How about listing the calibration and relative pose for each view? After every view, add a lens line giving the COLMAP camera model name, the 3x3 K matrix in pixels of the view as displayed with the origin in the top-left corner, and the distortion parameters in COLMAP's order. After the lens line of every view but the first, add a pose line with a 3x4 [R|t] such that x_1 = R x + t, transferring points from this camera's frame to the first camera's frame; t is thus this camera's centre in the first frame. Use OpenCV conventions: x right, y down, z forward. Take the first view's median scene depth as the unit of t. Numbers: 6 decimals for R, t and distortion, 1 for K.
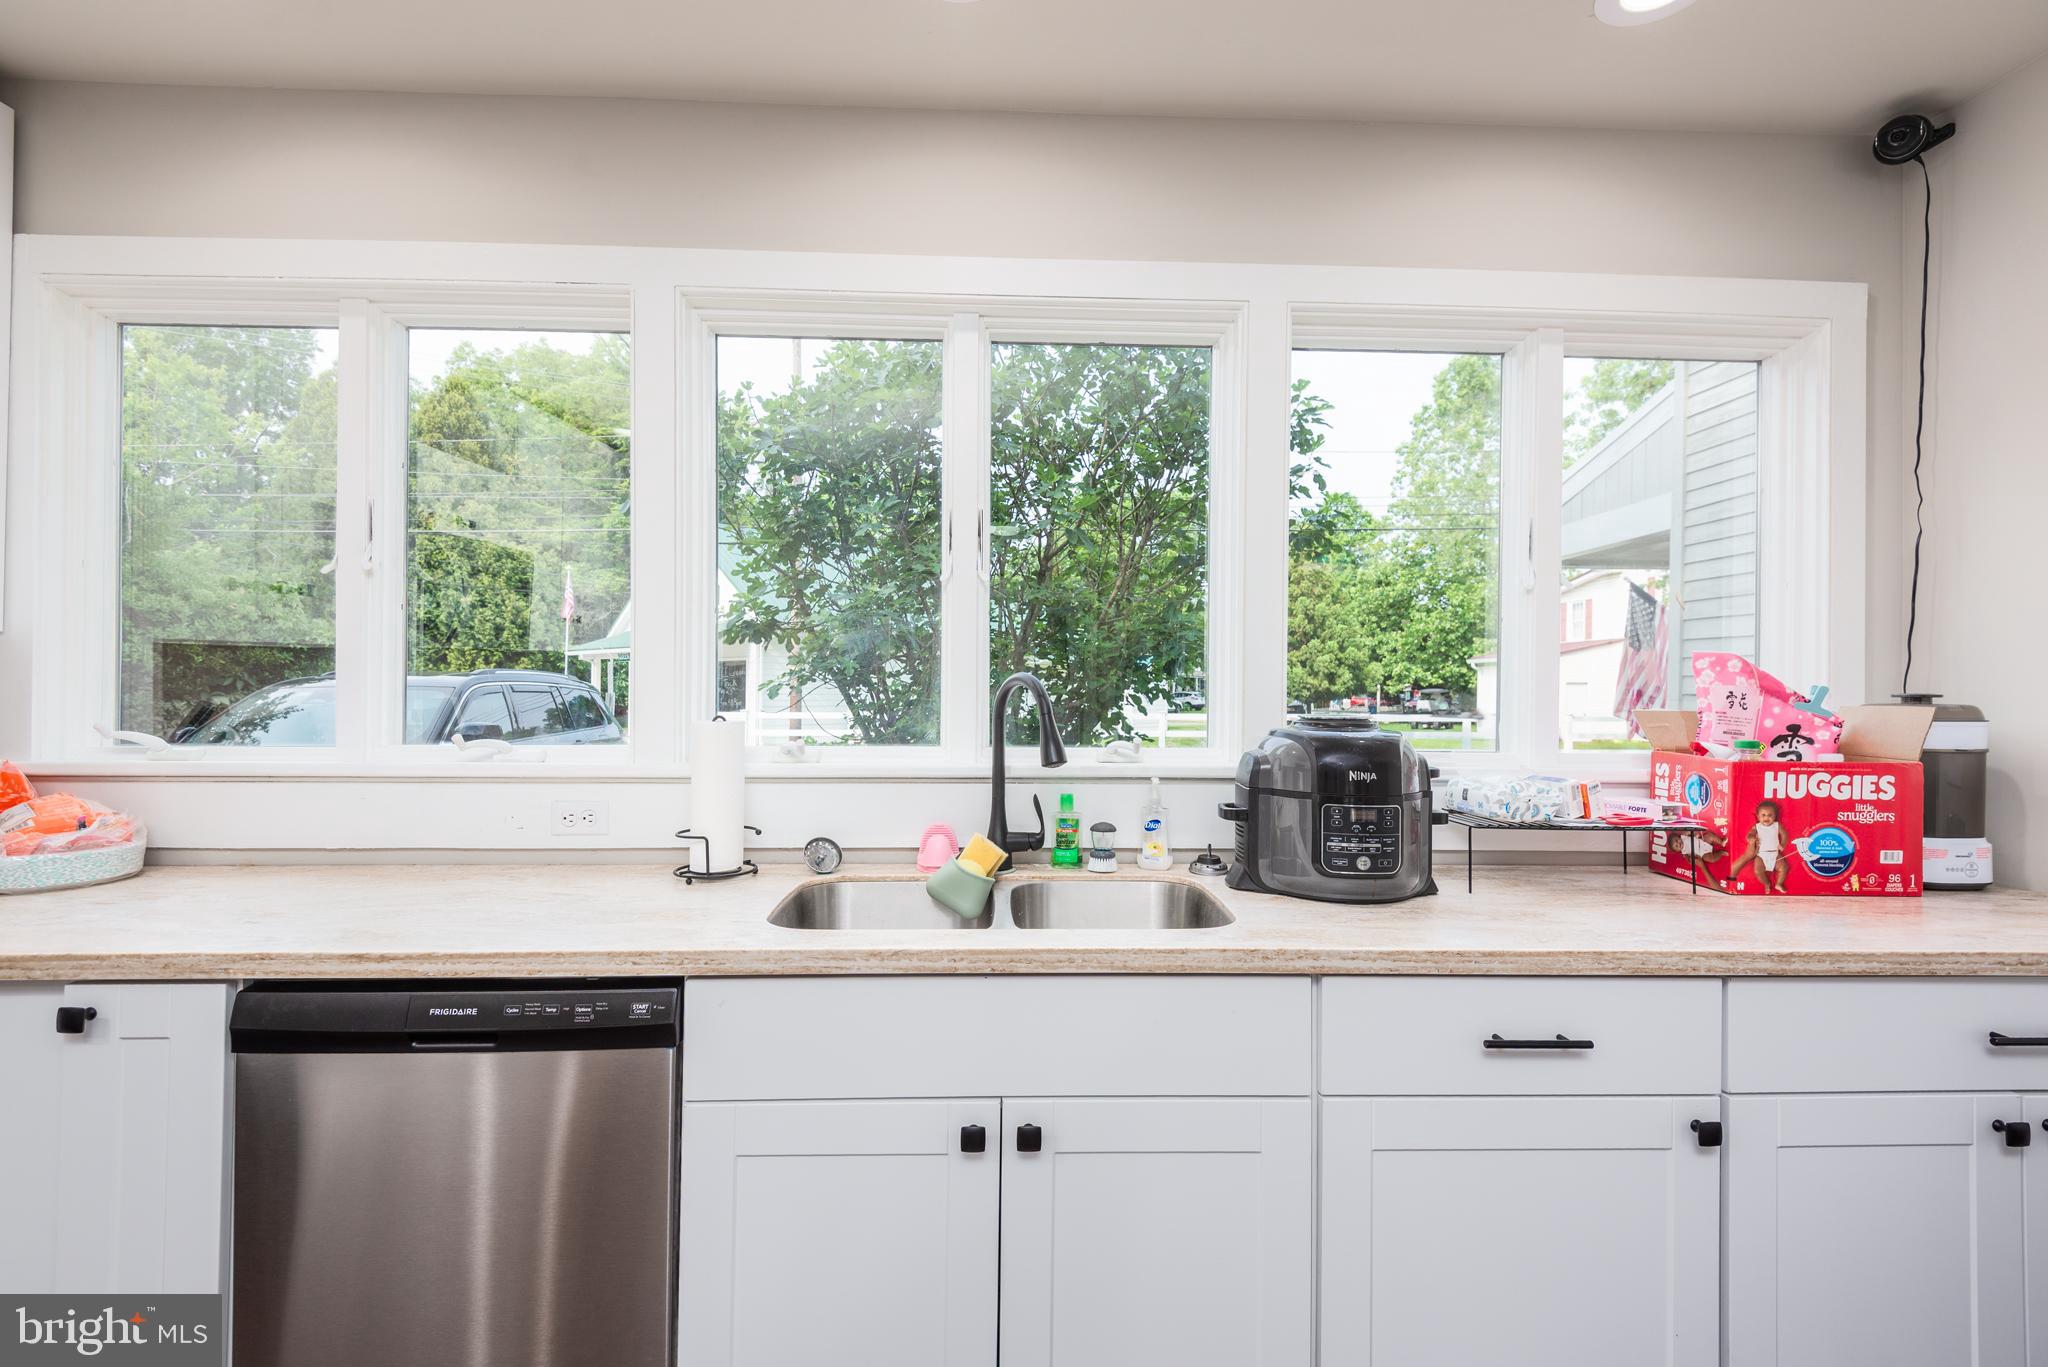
lens RADIAL K [[913.7, 0, 1024.1], [0, 913.7, 684.3], [0, 0, 1]] dist [0.015754, -0.001706]
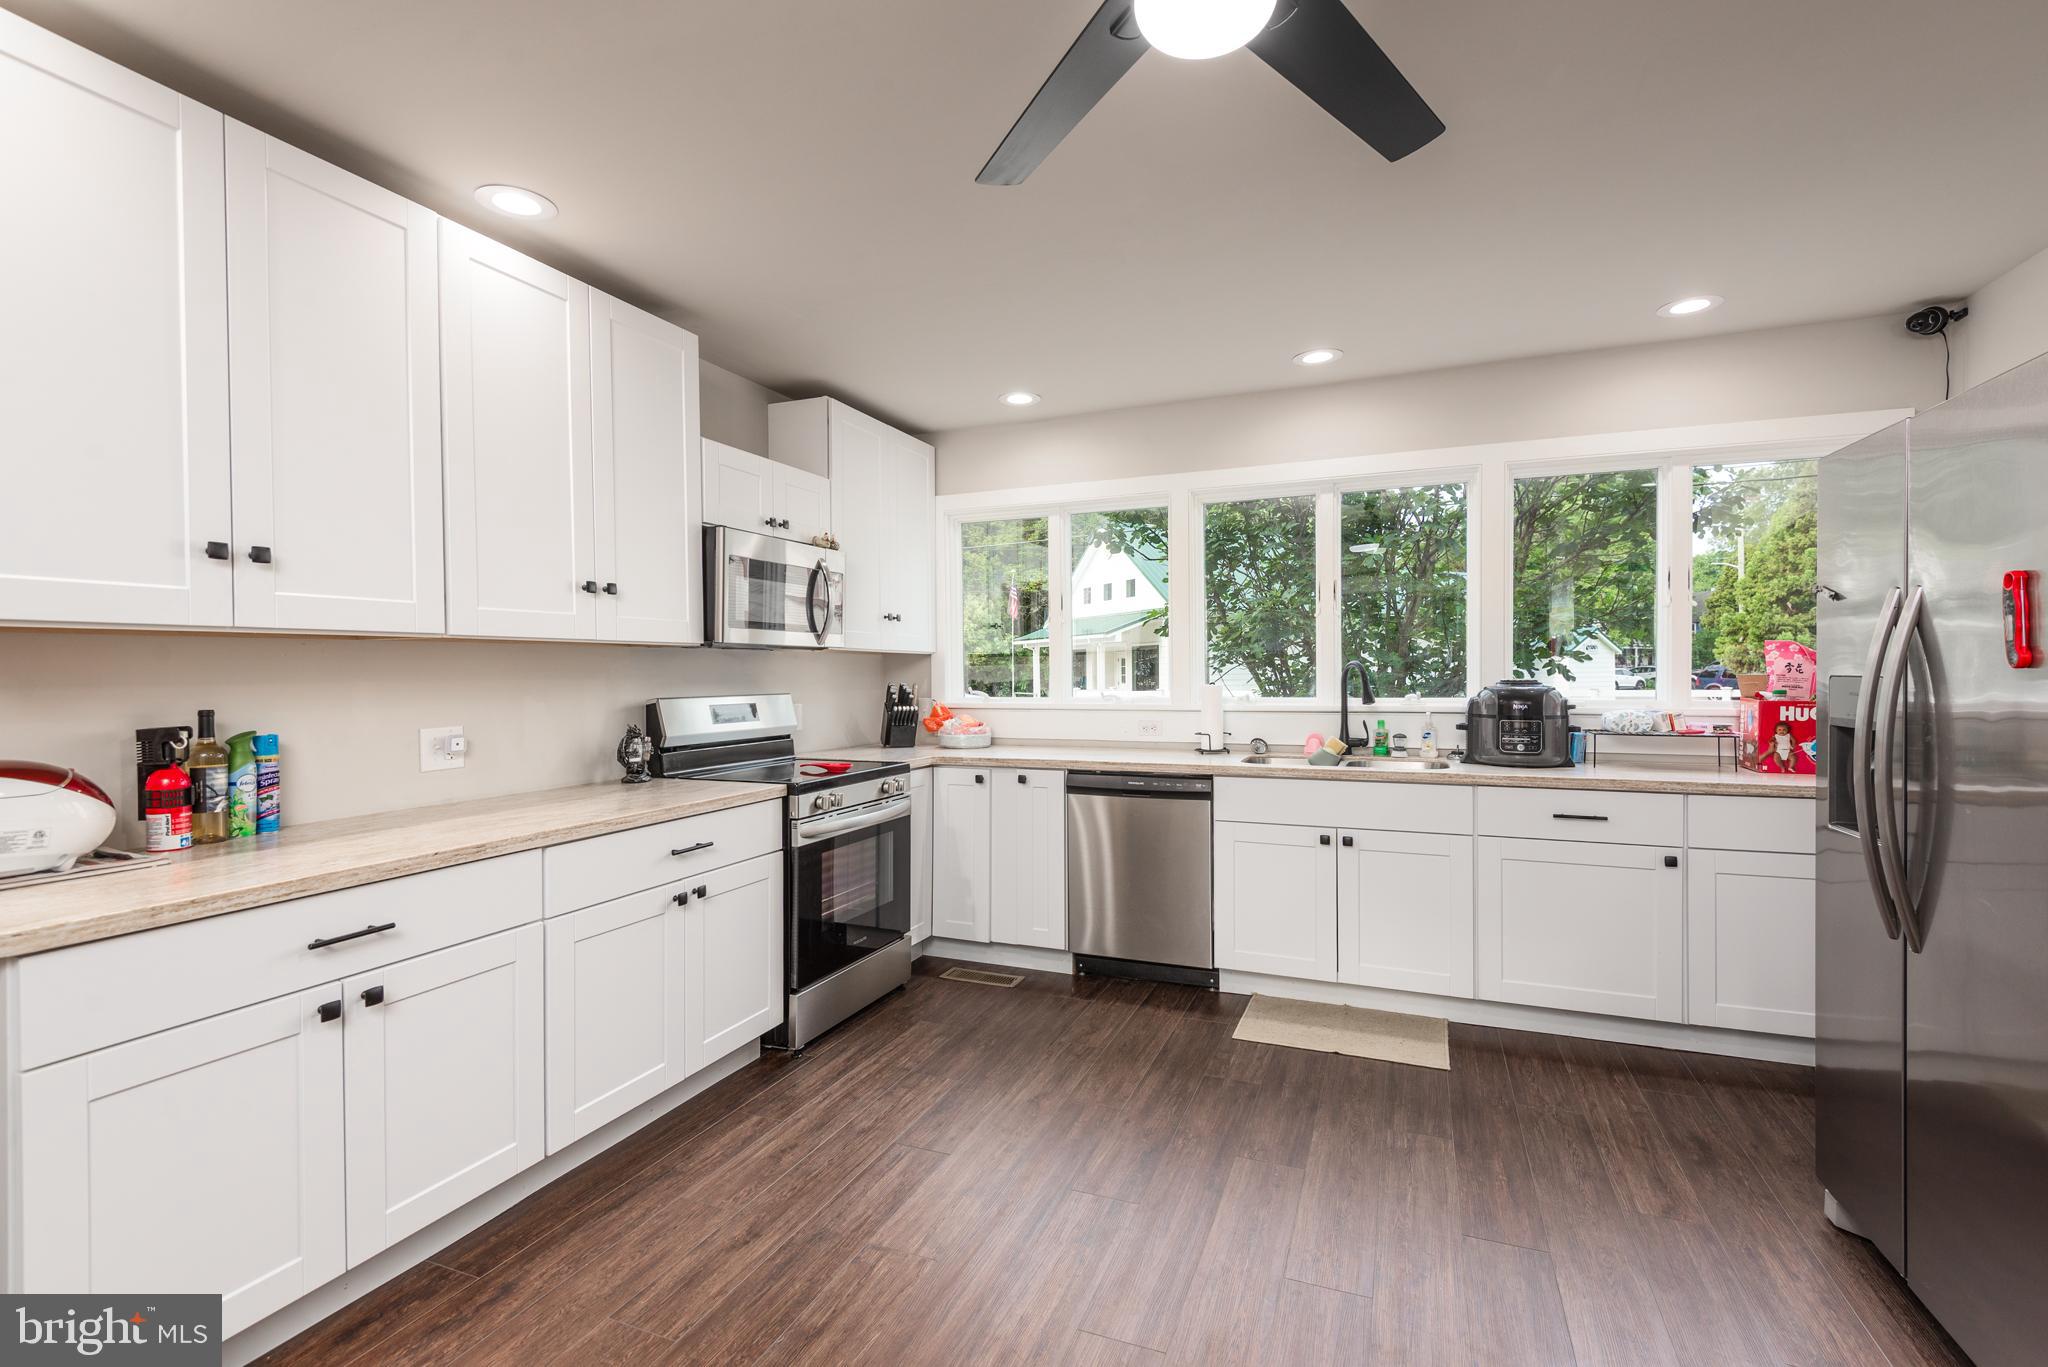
lens RADIAL K [[913.7, 0, 1033.6], [0, 913.7, 681.5], [0, 0, 1]] dist [0.015754, -0.001706]
pose [[0.912759, -0.010343, -0.408368, 0.184722], [0.017861, 0.999734, 0.014601, -0.008138], [0.408108, -0.020621, 0.912701, -1.230006]]
